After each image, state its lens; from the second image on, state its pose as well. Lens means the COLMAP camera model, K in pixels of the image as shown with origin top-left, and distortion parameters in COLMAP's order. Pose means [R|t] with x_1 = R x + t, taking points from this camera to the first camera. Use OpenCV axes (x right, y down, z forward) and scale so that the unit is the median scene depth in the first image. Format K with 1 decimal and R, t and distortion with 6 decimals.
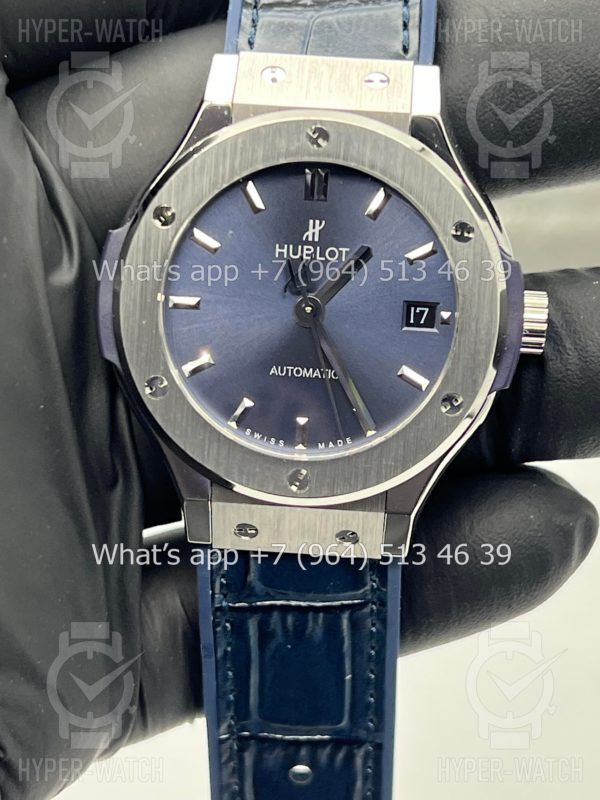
lens RADIAL K [[1790.8, 0, 300.0], [0, 1790.8, 400.0], [0, 0, 1]] dist [0.151831, 0.055323]
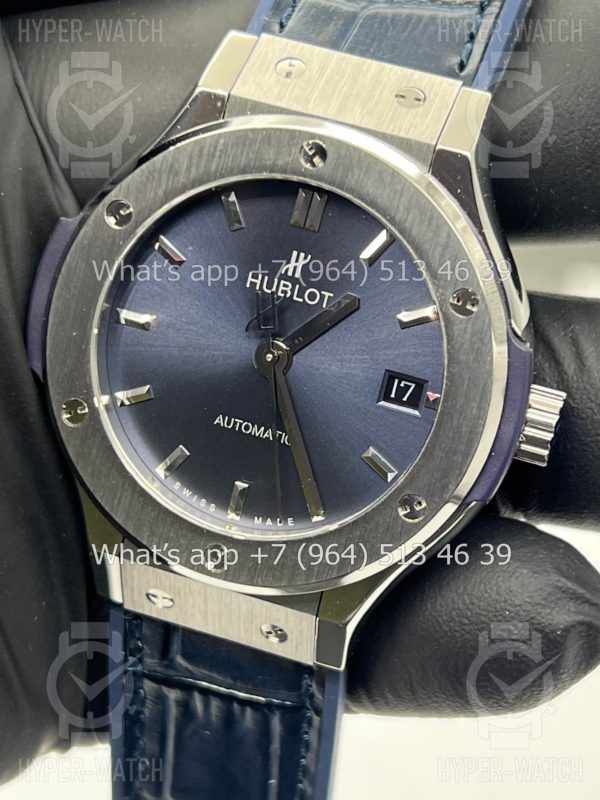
lens RADIAL K [[1790.8, 0, 300.0], [0, 1790.8, 400.0], [0, 0, 1]] dist [0.151831, 0.055323]
pose [[0.965943, 0.202216, -0.161441, 0.154534], [-0.196865, 0.979223, 0.048651, -0.073767], [0.167925, -0.015212, 0.985682, 0.188342]]
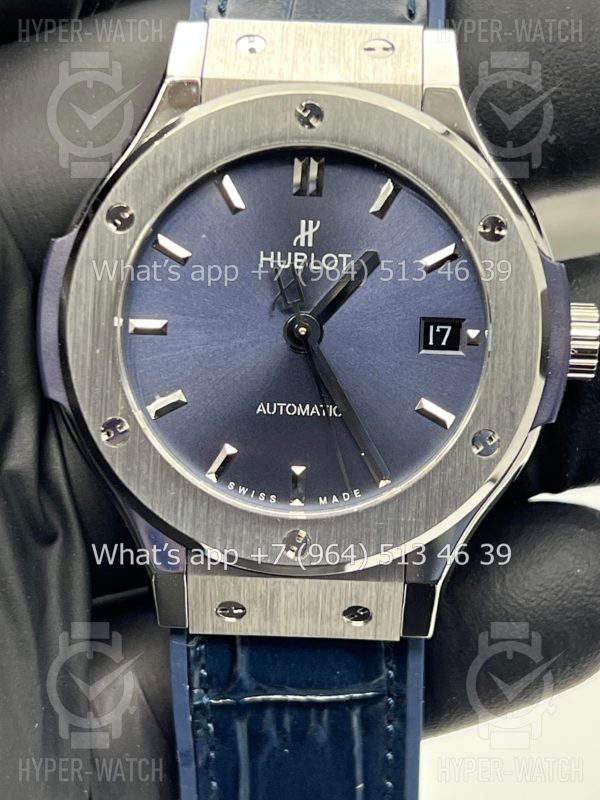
lens RADIAL K [[1790.8, 0, 300.0], [0, 1790.8, 400.0], [0, 0, 1]] dist [0.151831, 0.055323]
pose [[0.999503, -0.025894, 0.017983, -0.011681], [0.026673, 0.998652, -0.044537, 0.016119], [-0.016806, 0.044995, 0.998846, 0.197893]]
